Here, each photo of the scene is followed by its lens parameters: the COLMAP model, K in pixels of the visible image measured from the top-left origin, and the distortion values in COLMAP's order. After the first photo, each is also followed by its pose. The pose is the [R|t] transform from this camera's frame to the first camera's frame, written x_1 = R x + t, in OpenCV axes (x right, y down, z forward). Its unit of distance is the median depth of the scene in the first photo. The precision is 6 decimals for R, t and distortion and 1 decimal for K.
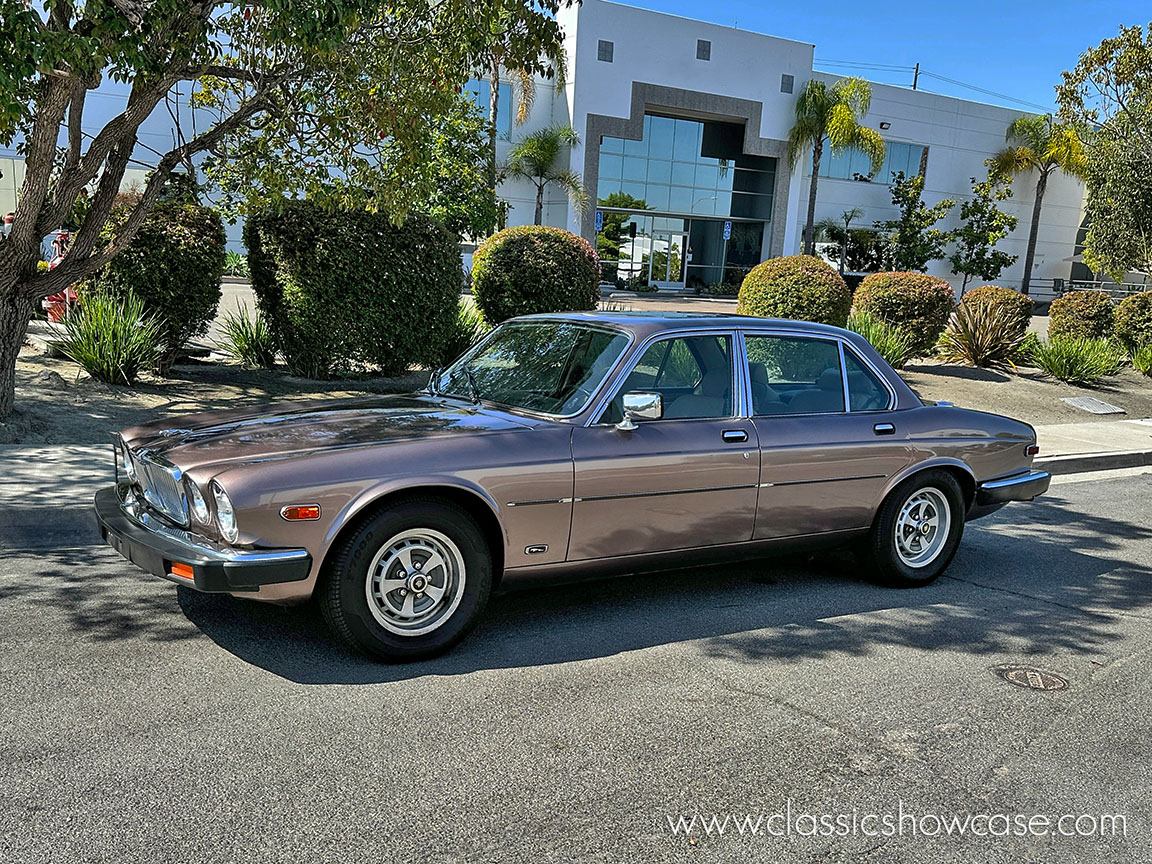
lens RADIAL K [[1310.1, 0, 536.4], [0, 1310.1, 563.1], [0, 0, 1]] dist [0.232236, -0.696867]
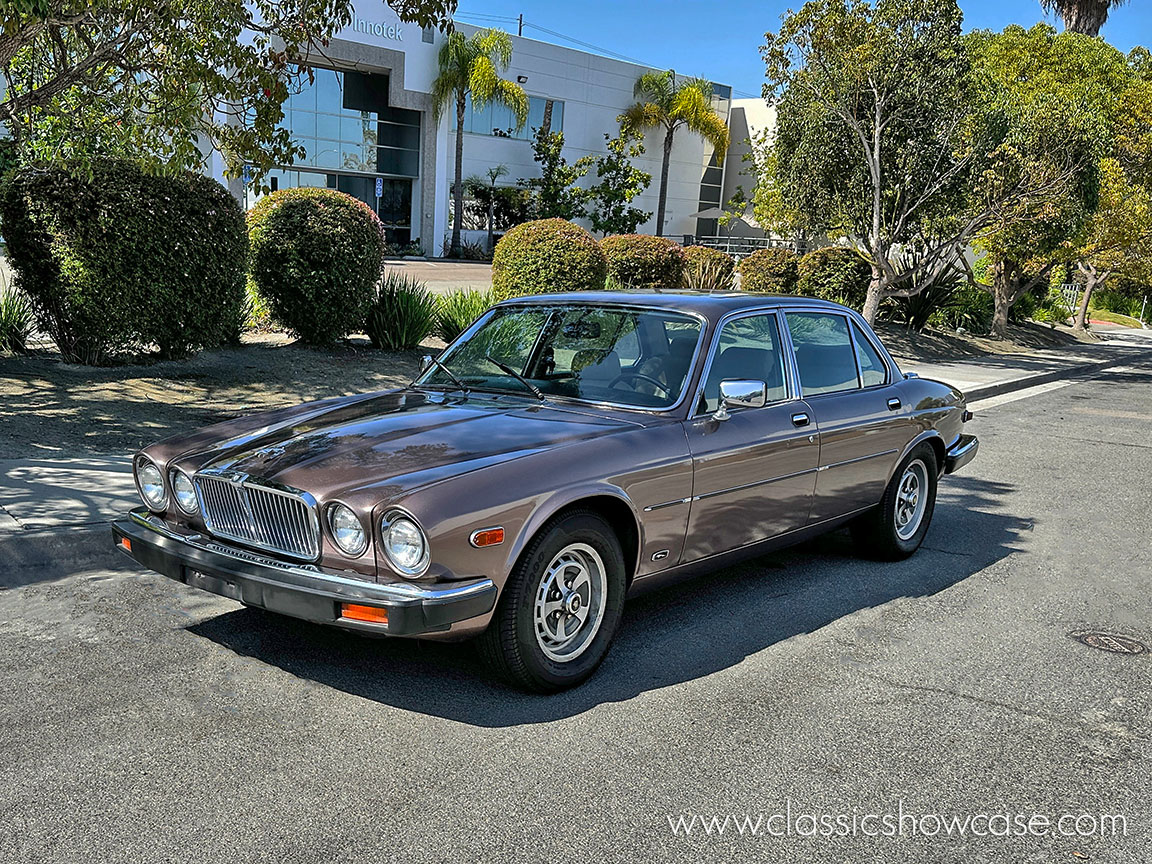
lens RADIAL K [[1362.2, 0, 468.2], [0, 1362.2, 575.2], [0, 0, 1]] dist [0.209280, -0.600300]
pose [[0.958795, -0.079232, 0.272826, -0.180876], [0.070235, 0.996620, 0.042604, -0.021571], [-0.275279, -0.021686, 0.961120, 0.049018]]
